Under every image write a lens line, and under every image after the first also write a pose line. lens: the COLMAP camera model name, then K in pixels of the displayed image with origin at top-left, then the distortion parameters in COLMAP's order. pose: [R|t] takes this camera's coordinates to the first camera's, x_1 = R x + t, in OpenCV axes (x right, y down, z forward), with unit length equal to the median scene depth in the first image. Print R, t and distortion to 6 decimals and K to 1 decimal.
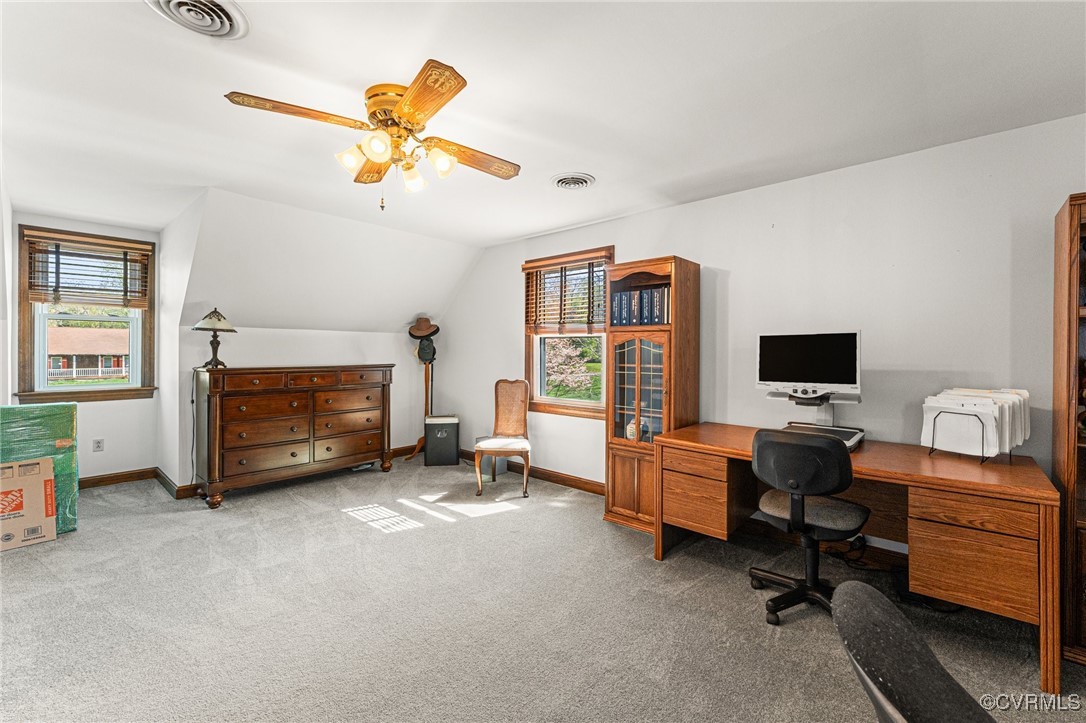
lens RADIAL K [[464.2, 0, 545.6], [0, 464.2, 352.4], [0, 0, 1]] dist [-0.000538, -0.000118]
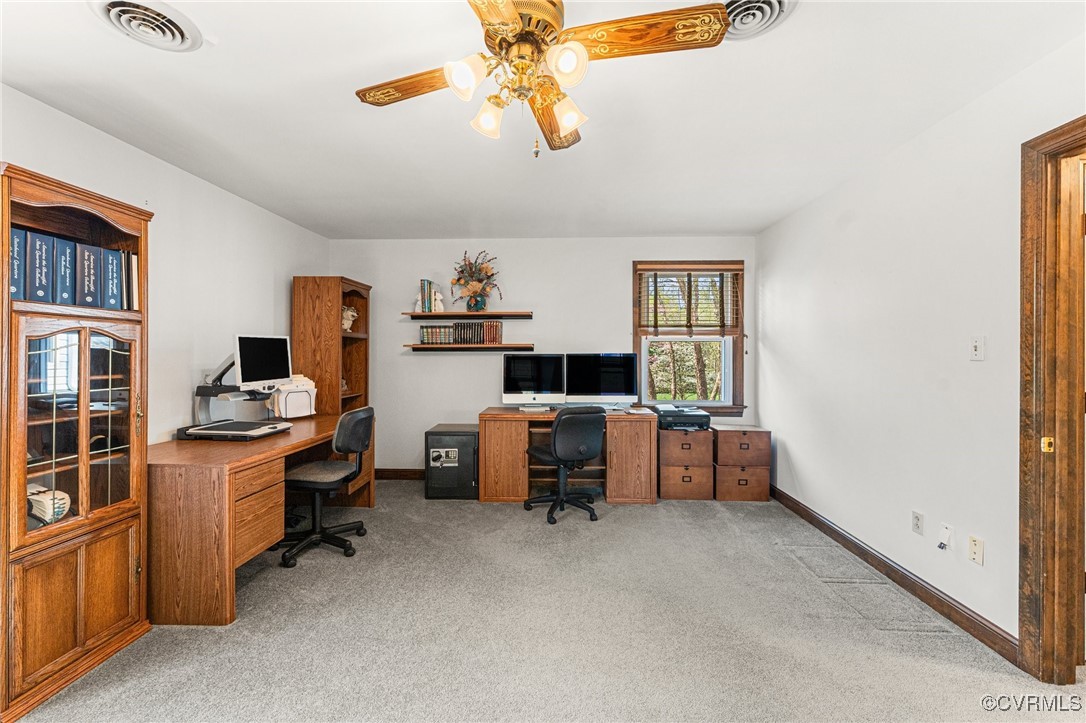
lens RADIAL K [[464.2, 0, 545.6], [0, 464.2, 352.4], [0, 0, 1]] dist [-0.000538, -0.000118]
pose [[-0.656520, -0.002080, 0.754306, -0.586166], [-0.001747, 0.999998, 0.001238, -0.004457], [-0.754306, -0.000505, -0.656522, 0.952842]]
